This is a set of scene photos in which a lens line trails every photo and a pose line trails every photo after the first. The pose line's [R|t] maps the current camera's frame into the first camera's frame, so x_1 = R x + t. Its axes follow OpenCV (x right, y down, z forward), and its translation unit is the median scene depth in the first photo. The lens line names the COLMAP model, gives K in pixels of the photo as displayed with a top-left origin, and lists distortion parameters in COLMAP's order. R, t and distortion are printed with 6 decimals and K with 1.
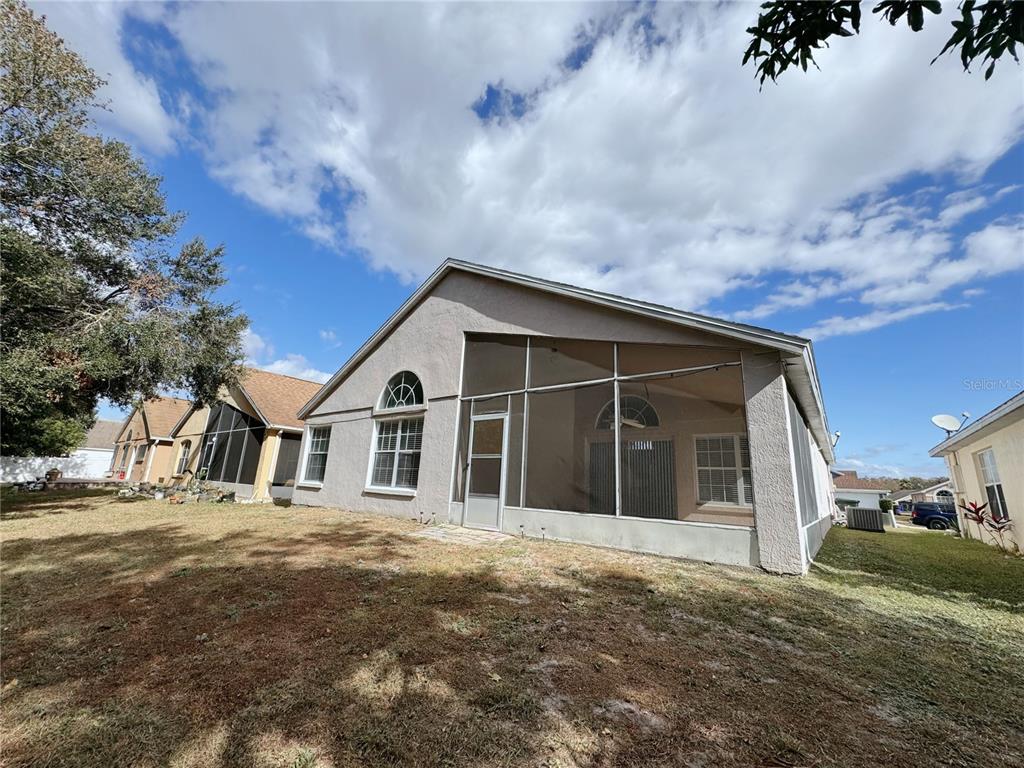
lens RADIAL K [[408.1, 0, 508.1], [0, 408.1, 384.1], [0, 0, 1]] dist [-0.001620, -0.000188]
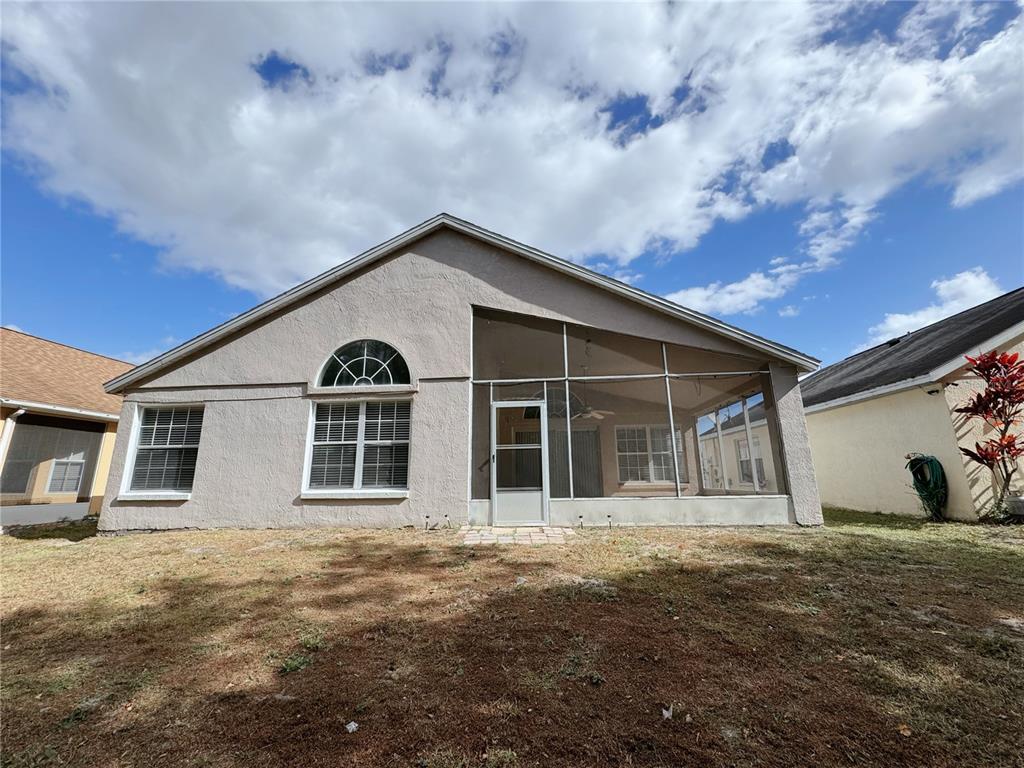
lens RADIAL K [[408.1, 0, 509.9], [0, 408.1, 385.0], [0, 0, 1]] dist [-0.001620, -0.000188]
pose [[0.827732, 0.066853, 0.557126, -0.501797], [-0.082311, 0.996603, 0.002702, 0.032026], [-0.555053, -0.048094, 0.830423, 0.217298]]
